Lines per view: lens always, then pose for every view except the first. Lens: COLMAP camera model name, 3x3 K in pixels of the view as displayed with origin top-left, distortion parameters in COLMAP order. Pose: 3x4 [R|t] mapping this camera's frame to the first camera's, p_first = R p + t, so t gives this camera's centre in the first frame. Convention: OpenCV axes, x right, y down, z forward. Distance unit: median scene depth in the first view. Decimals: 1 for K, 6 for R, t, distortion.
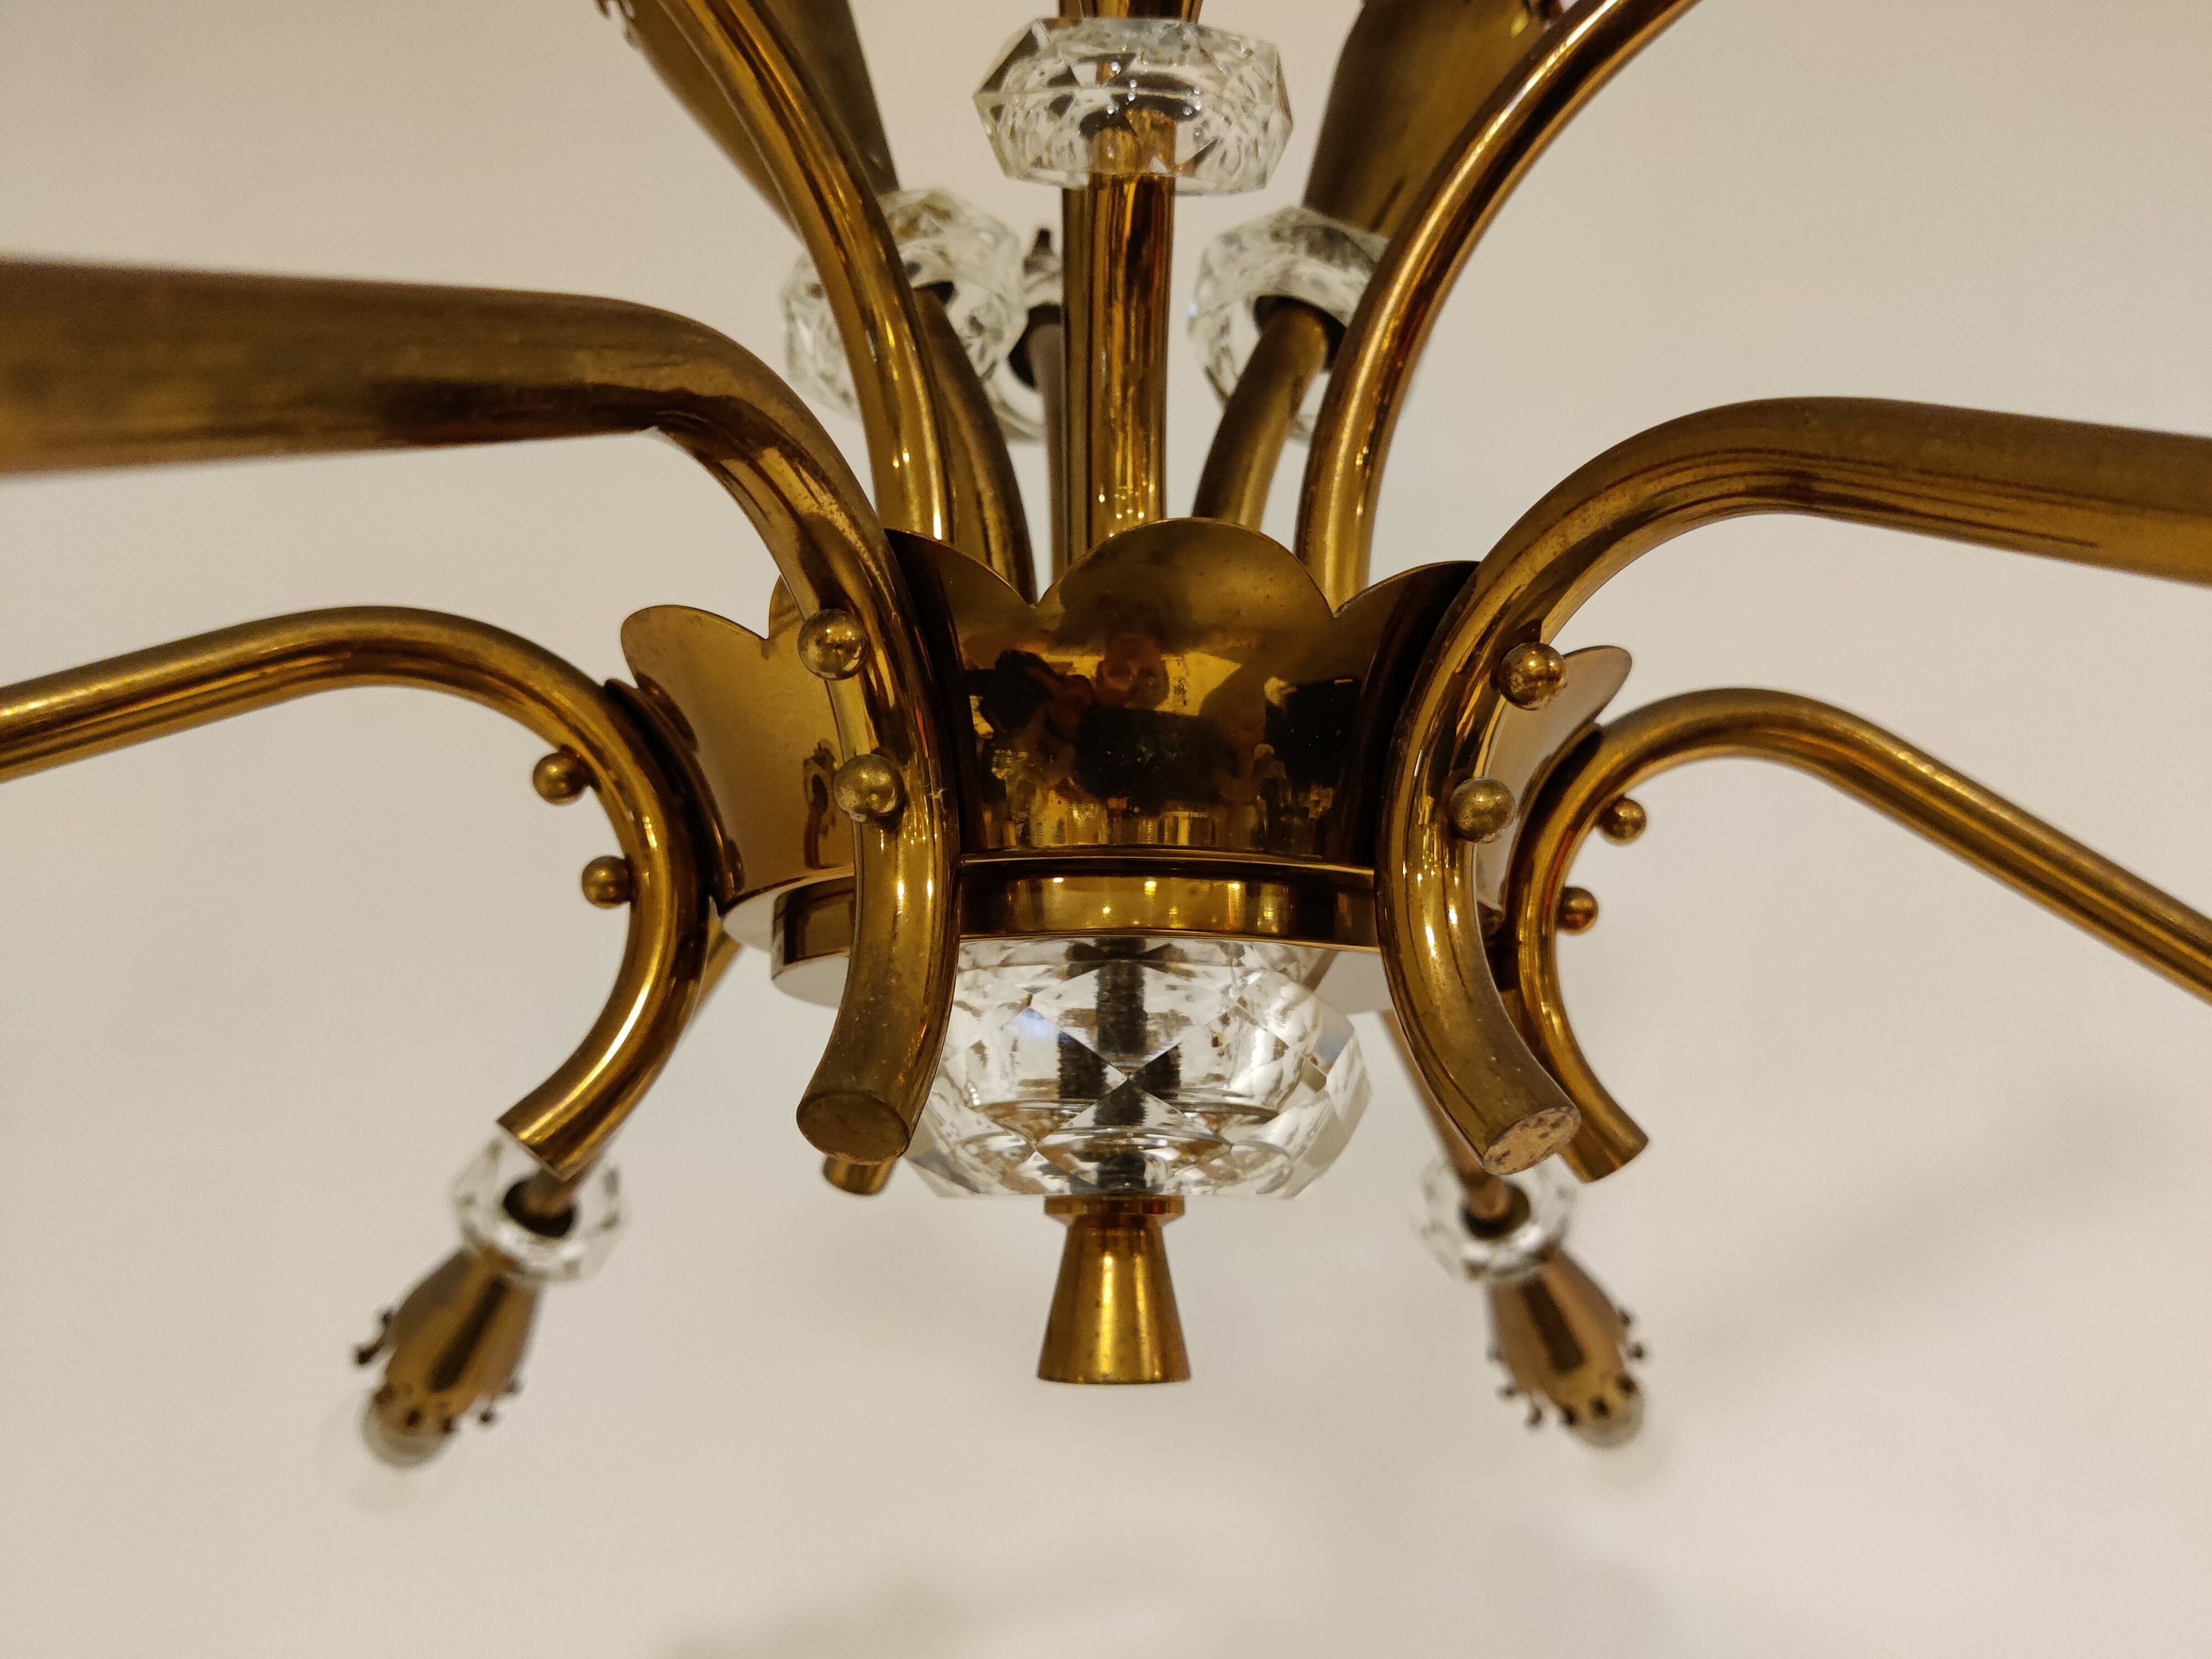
lens RADIAL K [[1773.5, 0, 1122.5], [0, 1773.5, 831.5], [0, 0, 1]] dist [0.046455, -0.059387]
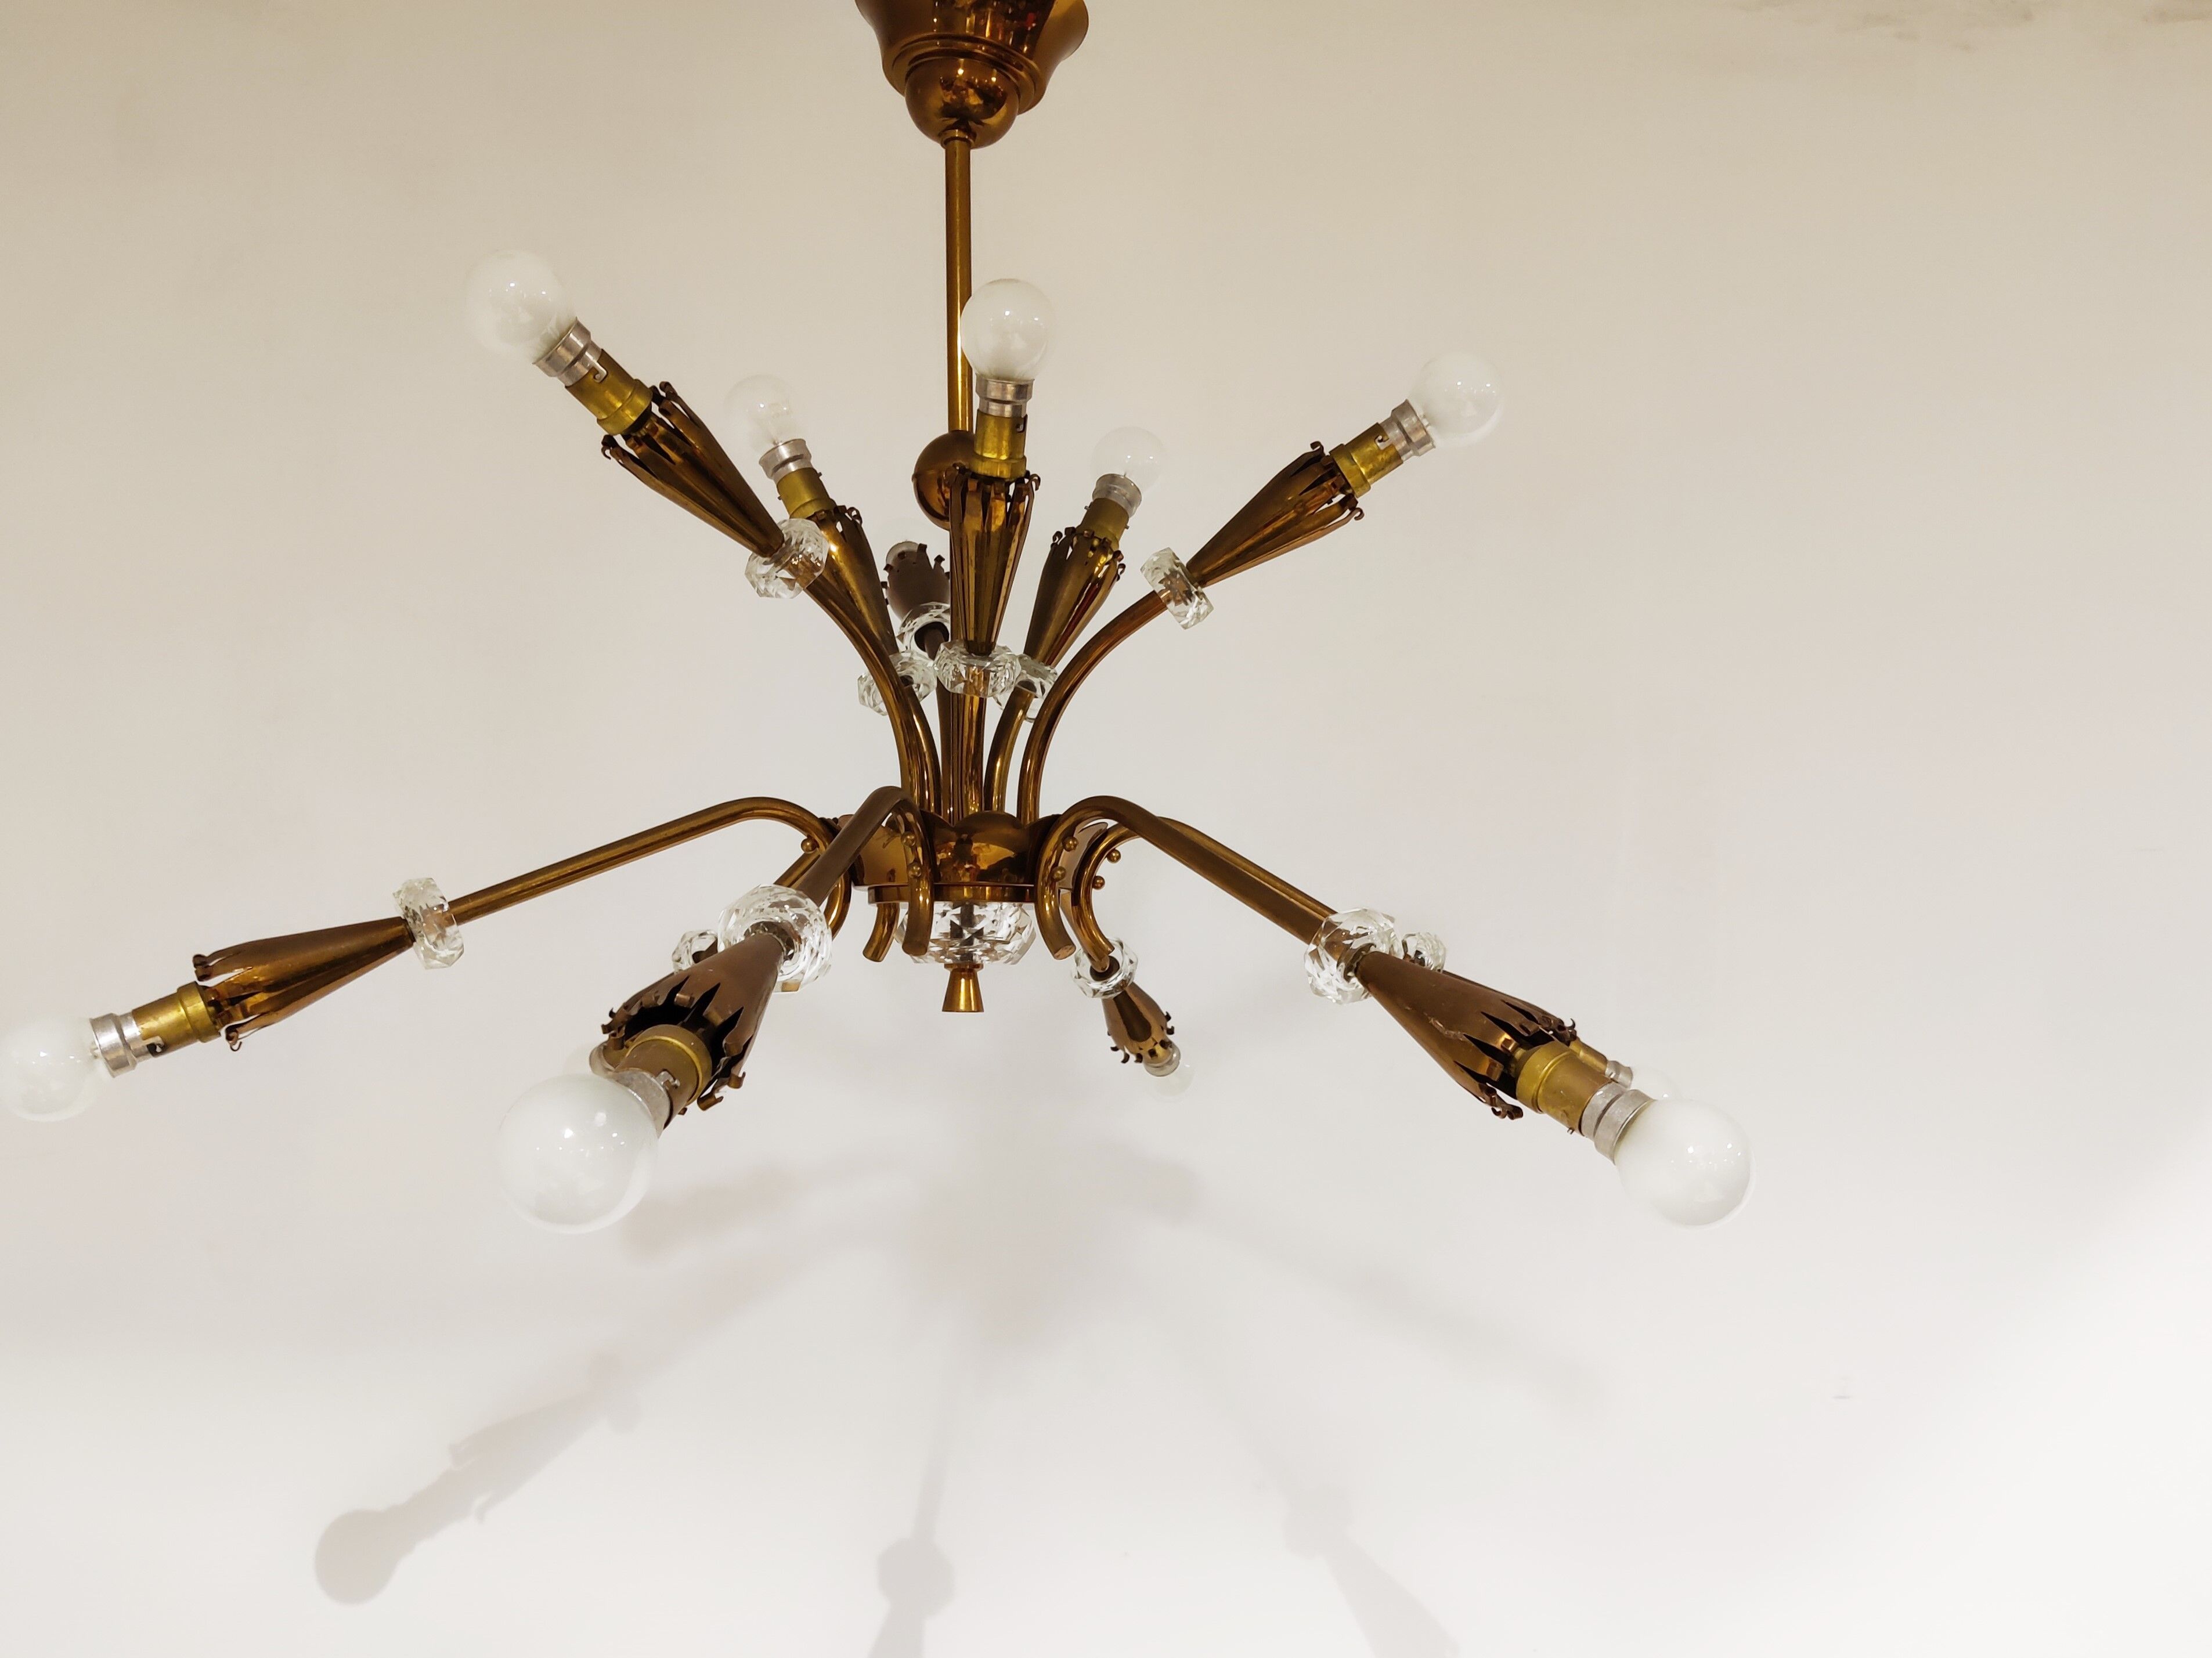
lens RADIAL K [[1857.9, 0, 1137.1], [0, 1857.9, 861.5], [0, 0, 1]] dist [0.023558, -0.036666]
pose [[0.989964, 0.014937, 0.140527, -0.189146], [-0.035856, 0.988408, 0.147527, -0.568994], [-0.136694, -0.151085, 0.979024, -2.708884]]
